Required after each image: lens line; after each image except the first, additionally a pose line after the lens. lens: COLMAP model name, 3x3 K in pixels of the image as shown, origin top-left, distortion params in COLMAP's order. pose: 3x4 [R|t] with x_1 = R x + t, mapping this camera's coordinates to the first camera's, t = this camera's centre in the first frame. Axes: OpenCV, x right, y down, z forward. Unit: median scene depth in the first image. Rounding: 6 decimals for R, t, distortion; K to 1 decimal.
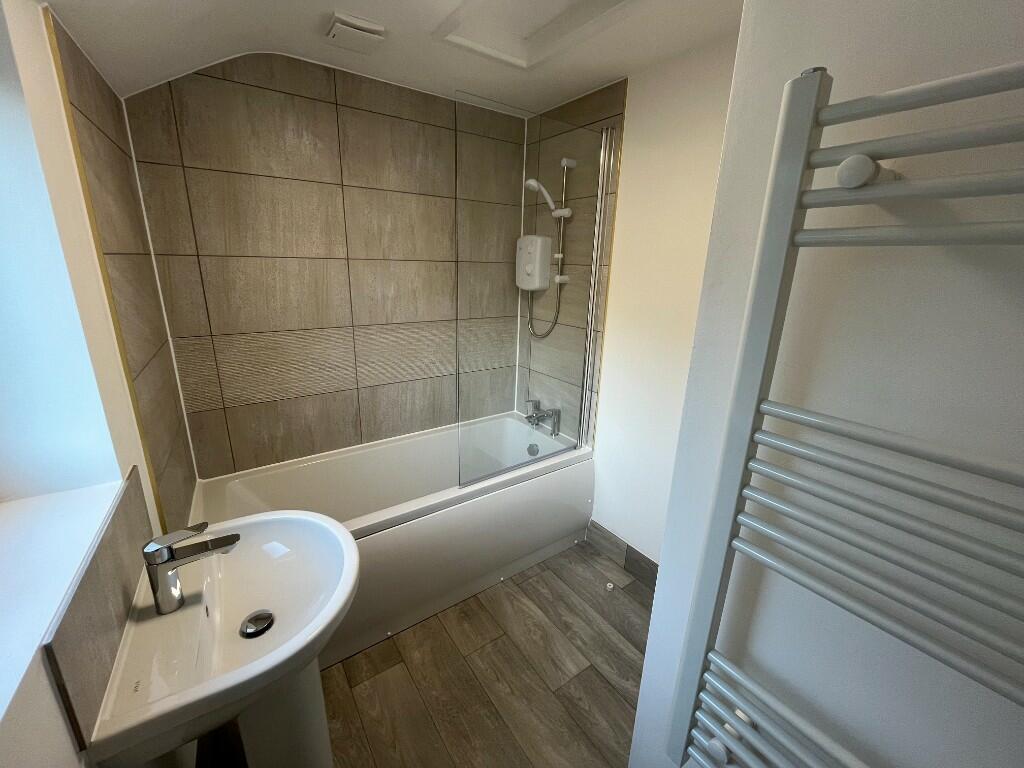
lens RADIAL K [[418.1, 0, 504.9], [0, 418.1, 380.9], [0, 0, 1]] dist [-0.001834, -0.000580]
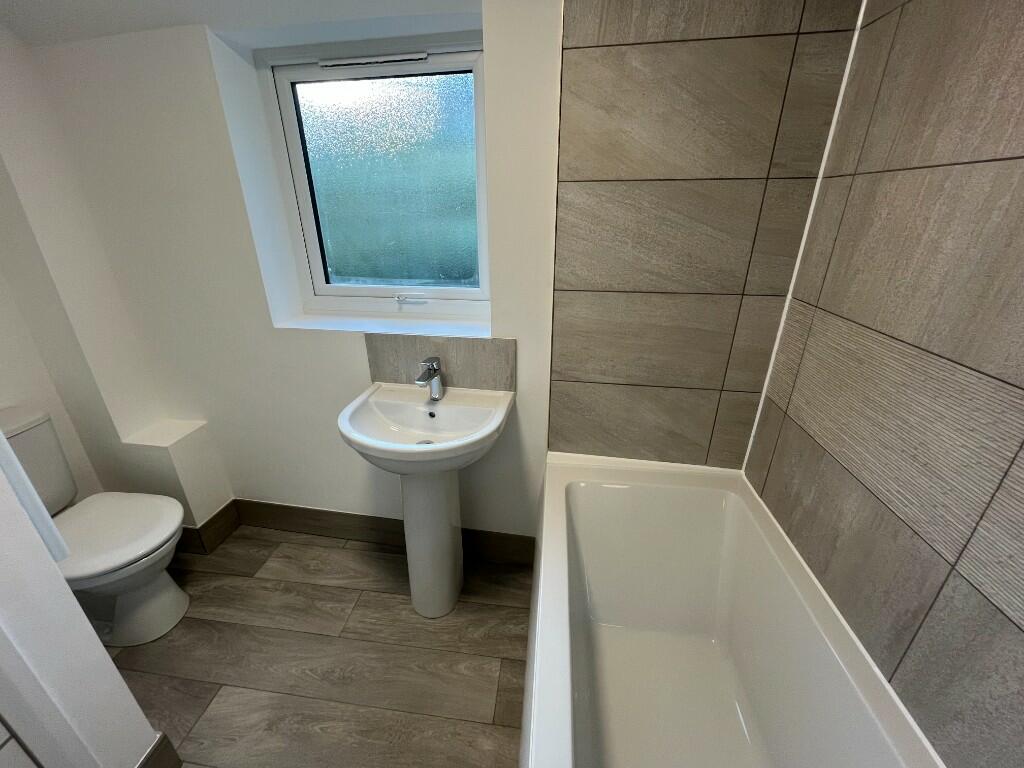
lens RADIAL K [[418.1, 0, 504.9], [0, 418.1, 380.9], [0, 0, 1]] dist [-0.001834, -0.000580]
pose [[-0.672283, 0.270352, -0.689163, 0.097979], [-0.215635, 0.819048, 0.531659, -0.254900], [0.708193, 0.506033, -0.492335, 1.040108]]
